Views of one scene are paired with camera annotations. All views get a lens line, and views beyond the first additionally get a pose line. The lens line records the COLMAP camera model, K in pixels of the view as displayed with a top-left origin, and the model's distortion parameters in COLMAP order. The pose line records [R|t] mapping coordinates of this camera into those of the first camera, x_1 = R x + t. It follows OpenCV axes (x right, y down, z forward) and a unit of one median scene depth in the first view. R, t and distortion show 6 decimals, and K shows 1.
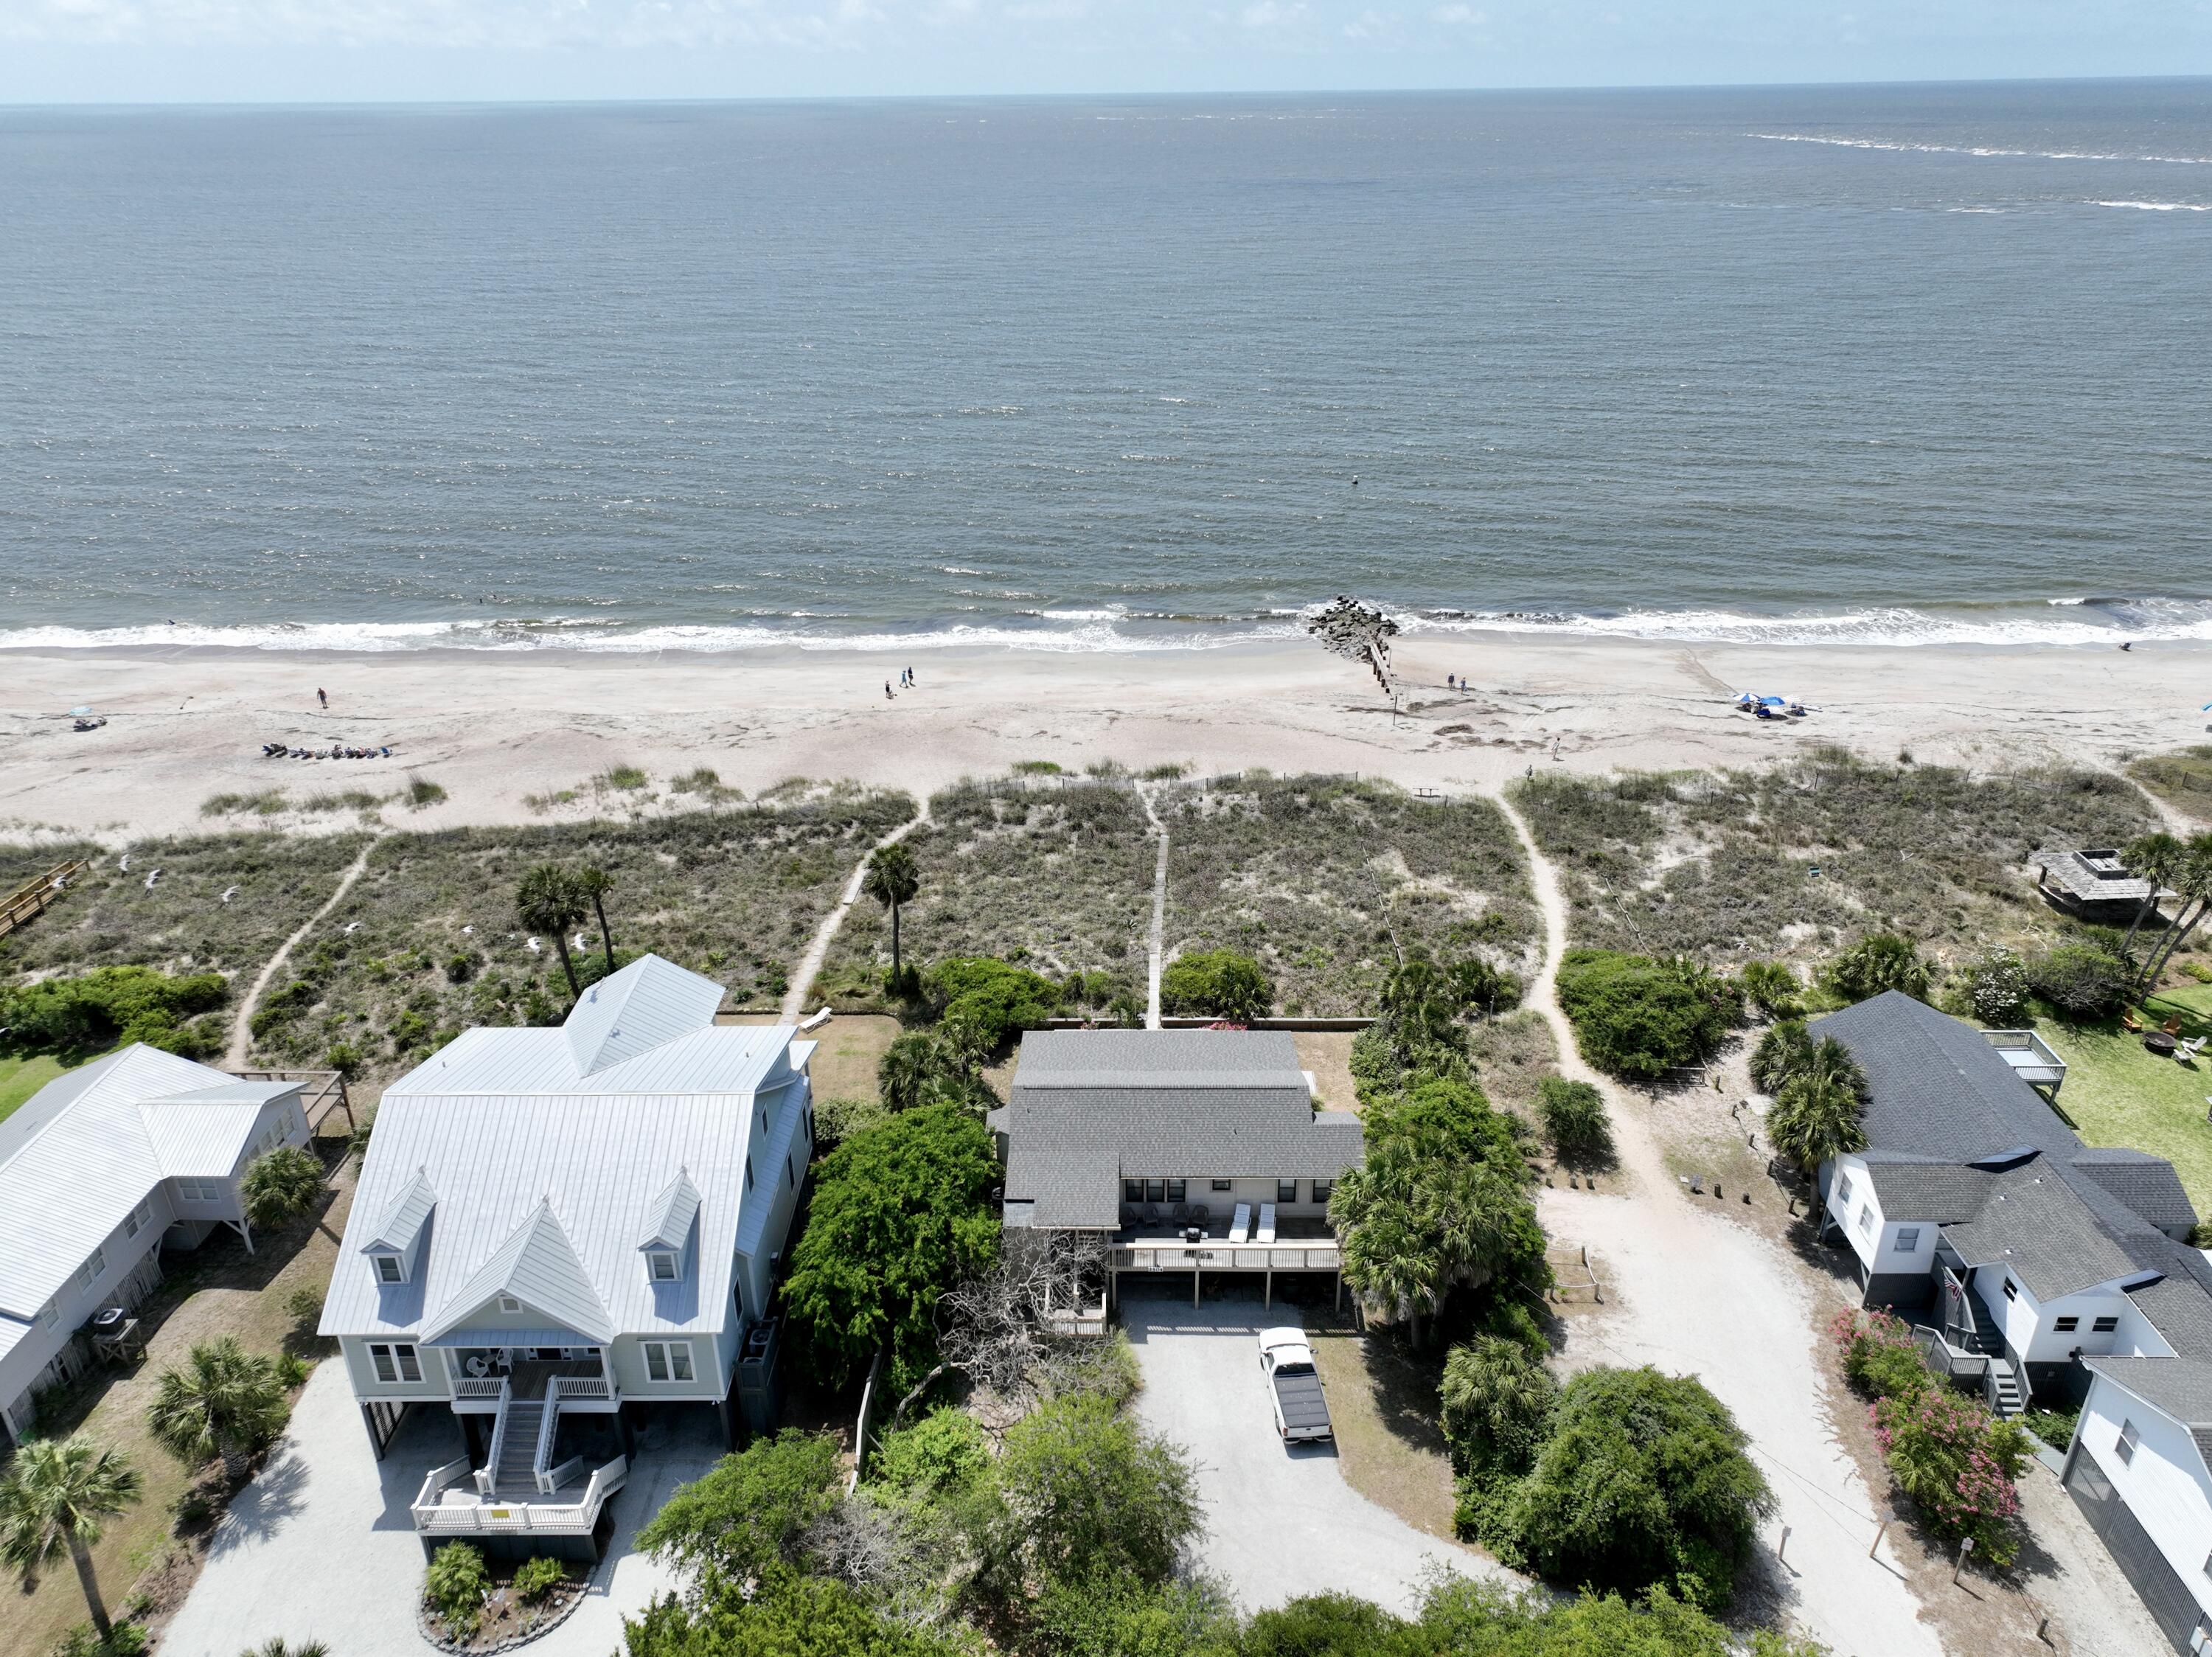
lens RADIAL K [[1550.9, 0, 1106.0], [0, 1550.9, 828.5], [0, 0, 1]] dist [0.005255, -0.000406]
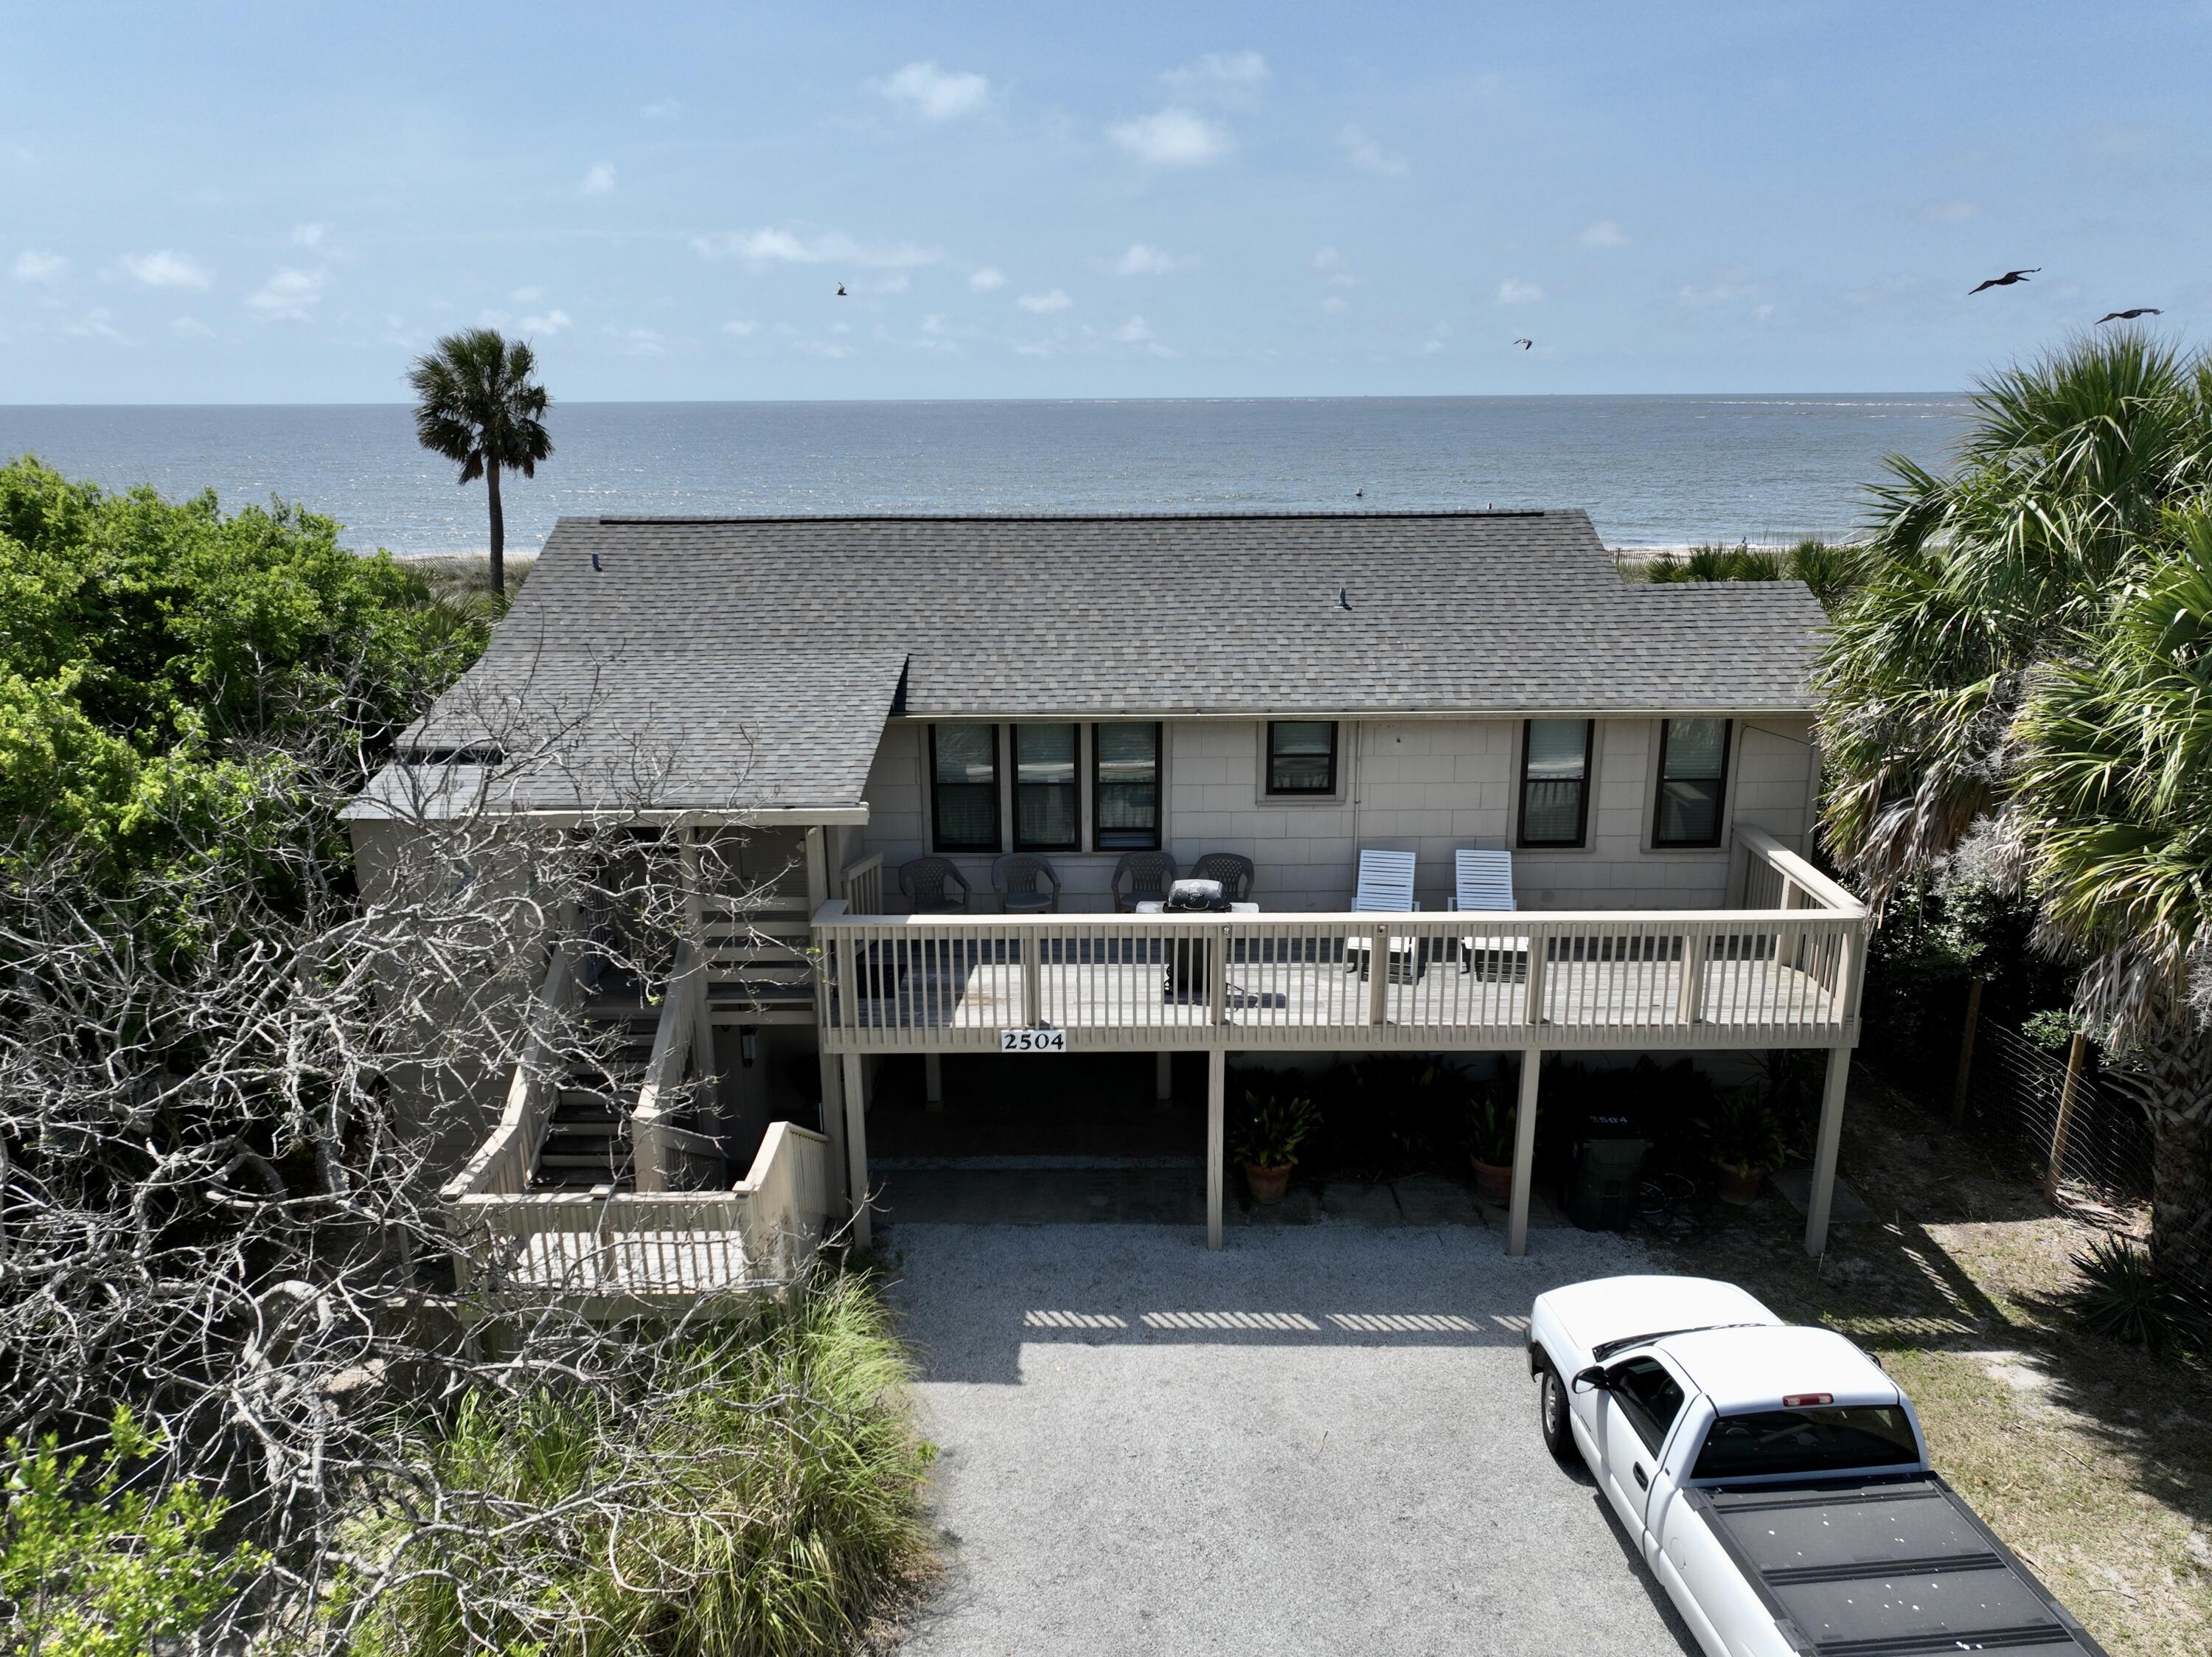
lens RADIAL K [[1549.8, 0, 1069.8], [0, 1549.8, 832.2], [0, 0, 1]] dist [-0.004407, -0.002334]
pose [[0.999961, -0.004166, -0.007744, 0.037863], [0.002812, 0.985917, -0.167211, 0.284252], [0.008332, 0.167183, 0.985891, 0.750921]]
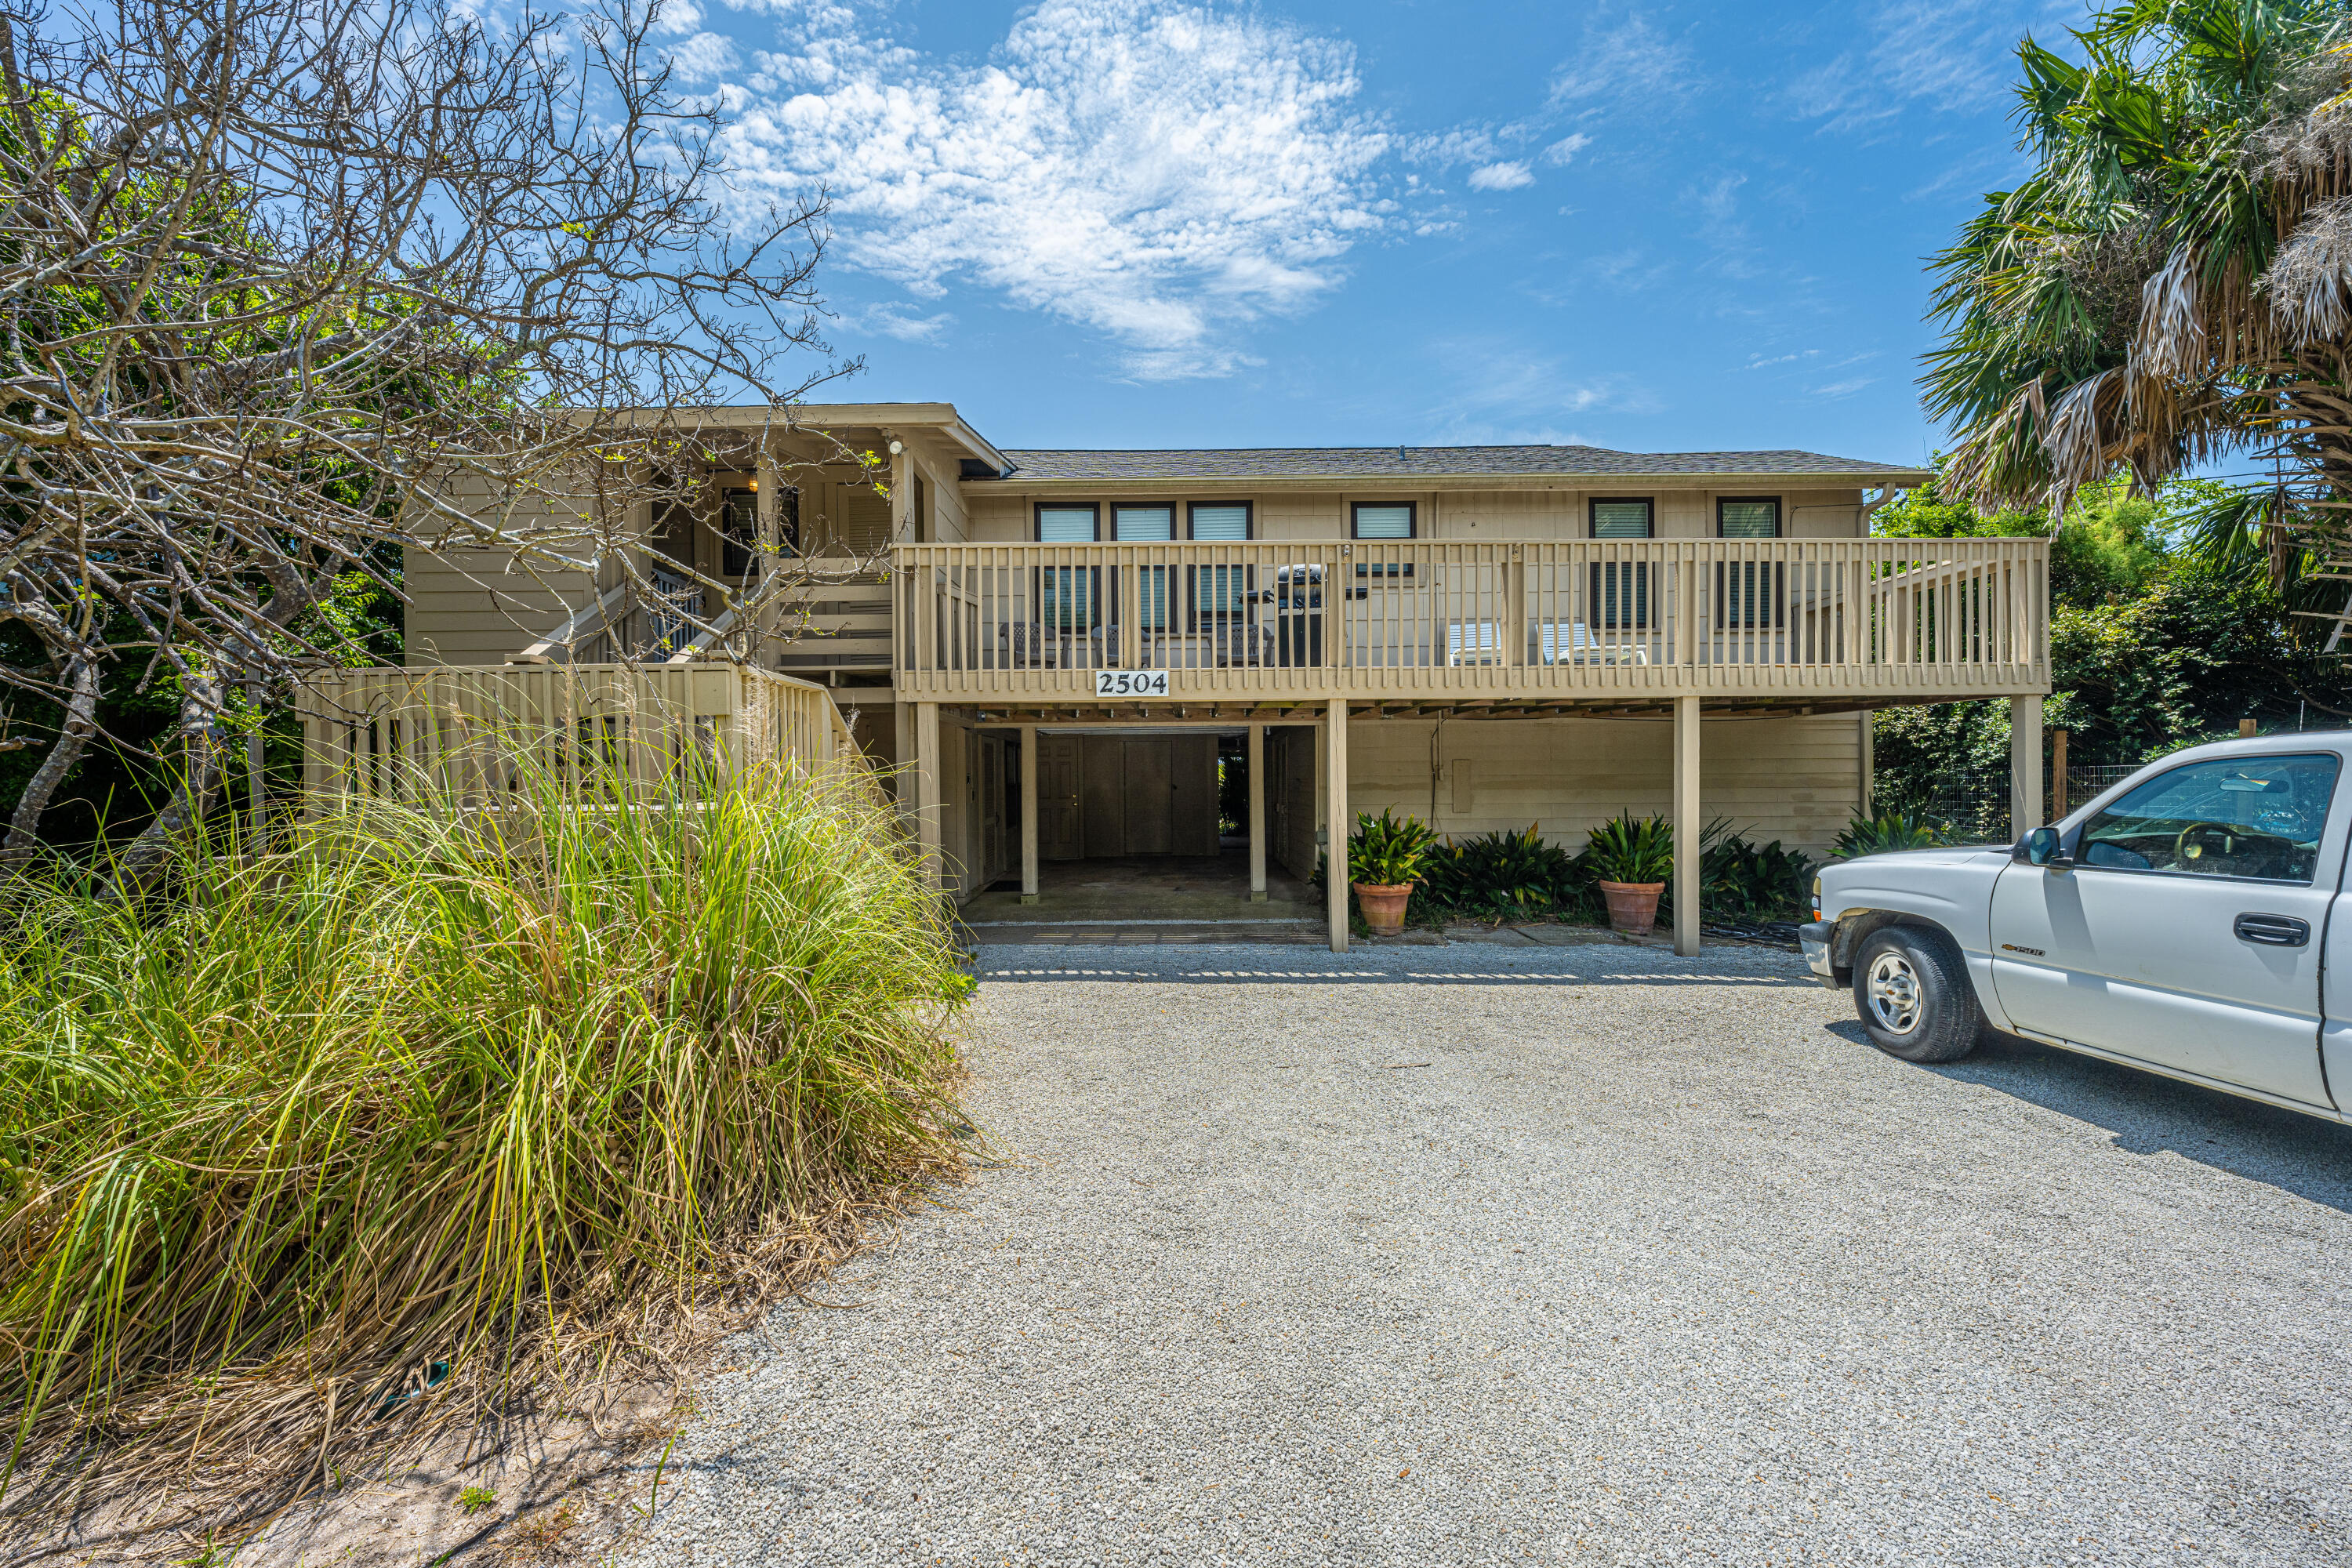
lens RADIAL K [[929.3, 0, 1162.7], [0, 929.3, 788.4], [0, 0, 1]] dist [0.000602, -0.000003]
pose [[0.999945, -0.003586, 0.009845, 0.033761], [0.007412, 0.906221, -0.422739, 0.335423], [-0.007406, 0.422789, 0.906198, 0.865560]]
